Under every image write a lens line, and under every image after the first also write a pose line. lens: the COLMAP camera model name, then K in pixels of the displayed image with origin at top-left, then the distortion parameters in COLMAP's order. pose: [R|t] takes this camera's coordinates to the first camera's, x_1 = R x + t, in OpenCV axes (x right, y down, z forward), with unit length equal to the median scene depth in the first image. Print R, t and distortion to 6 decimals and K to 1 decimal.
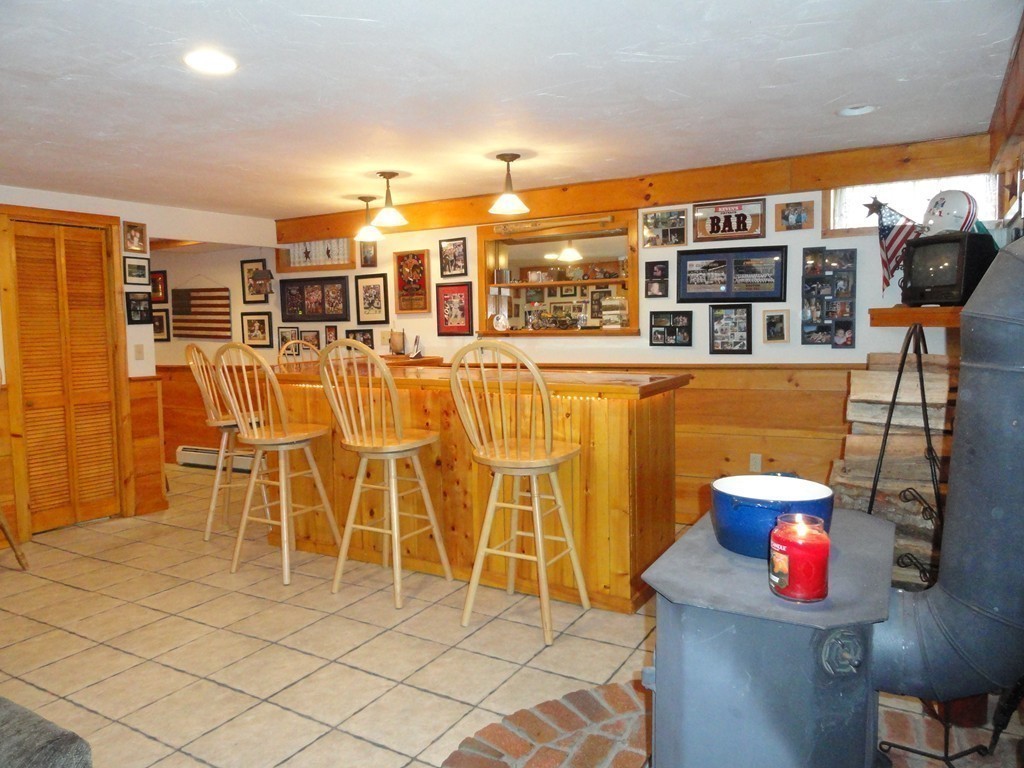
lens RADIAL K [[710.3, 0, 512.0], [0, 710.3, 384.0], [0, 0, 1]] dist [-0.006258, 0.003027]
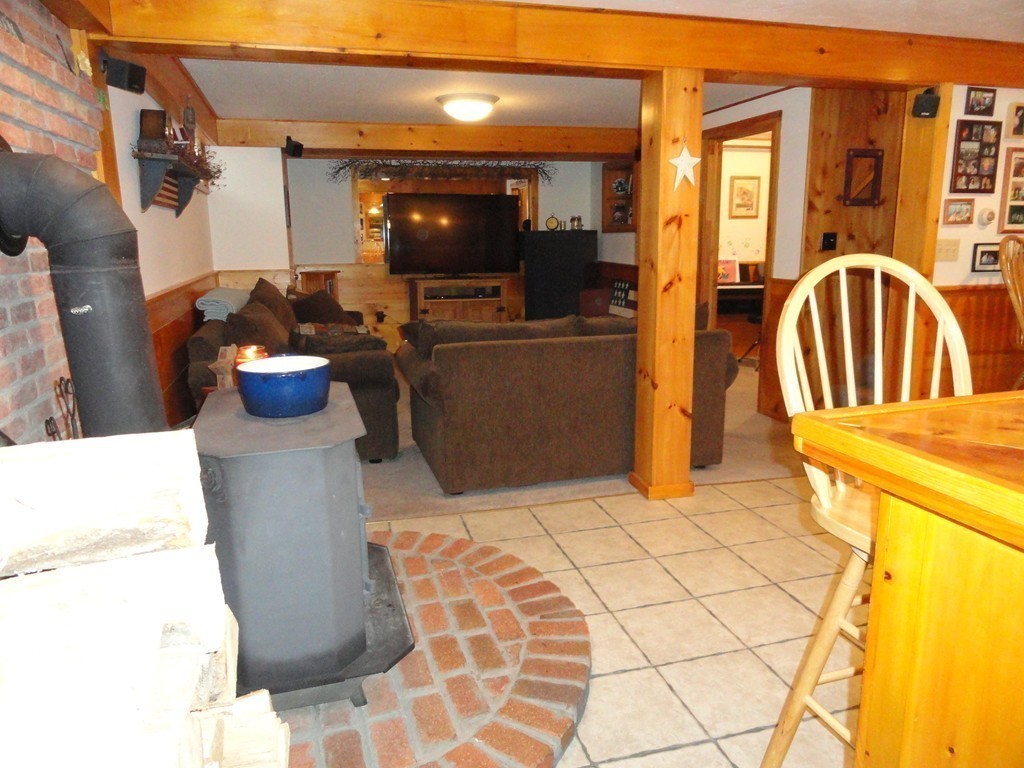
lens RADIAL K [[710.3, 0, 512.0], [0, 710.3, 384.0], [0, 0, 1]] dist [-0.006258, 0.003027]
pose [[-0.695994, 0.168461, -0.698007, 0.680481], [-0.036240, 0.962610, 0.268457, -0.127747], [0.717133, 0.212140, -0.663865, 1.490154]]
